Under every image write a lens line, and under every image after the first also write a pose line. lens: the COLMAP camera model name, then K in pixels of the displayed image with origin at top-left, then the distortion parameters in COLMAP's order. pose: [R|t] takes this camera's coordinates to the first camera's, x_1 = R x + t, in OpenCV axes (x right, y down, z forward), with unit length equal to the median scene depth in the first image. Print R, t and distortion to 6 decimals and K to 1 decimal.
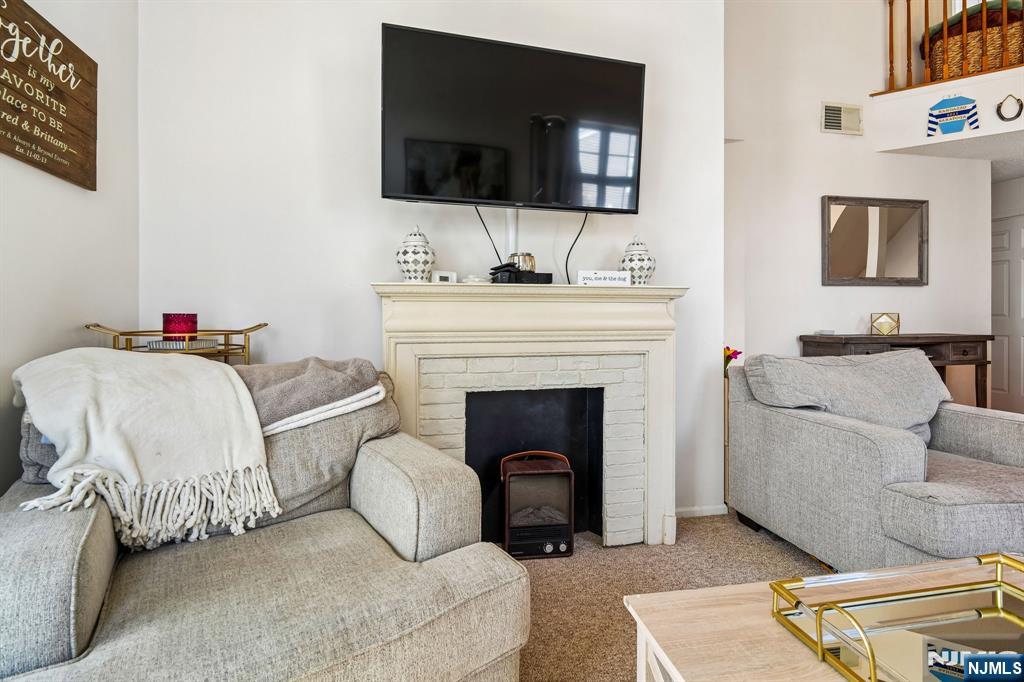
lens RADIAL K [[488.6, 0, 511.4], [0, 488.6, 314.5], [0, 0, 1]] dist [0.001996, -0.000266]
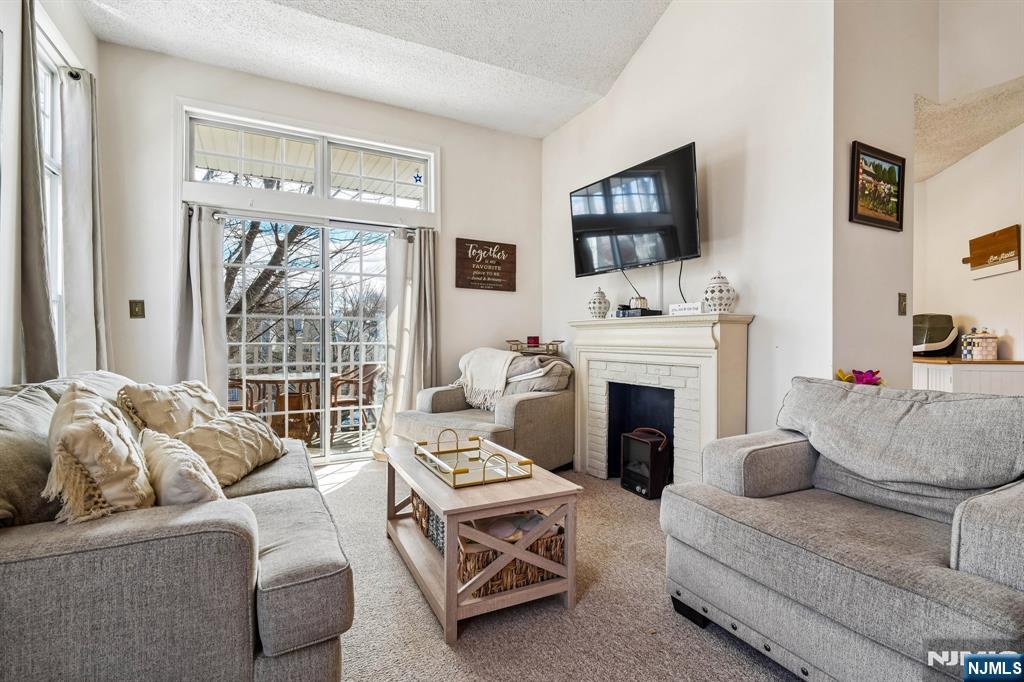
lens RADIAL K [[478.7, 0, 515.1], [0, 478.7, 335.7], [0, 0, 1]] dist [0.000275, -0.004647]
pose [[0.275773, -0.005000, -0.961210, 0.782356], [0.000012, 0.999986, -0.005199, 0.003248], [0.961223, 0.001422, 0.275769, 0.119094]]
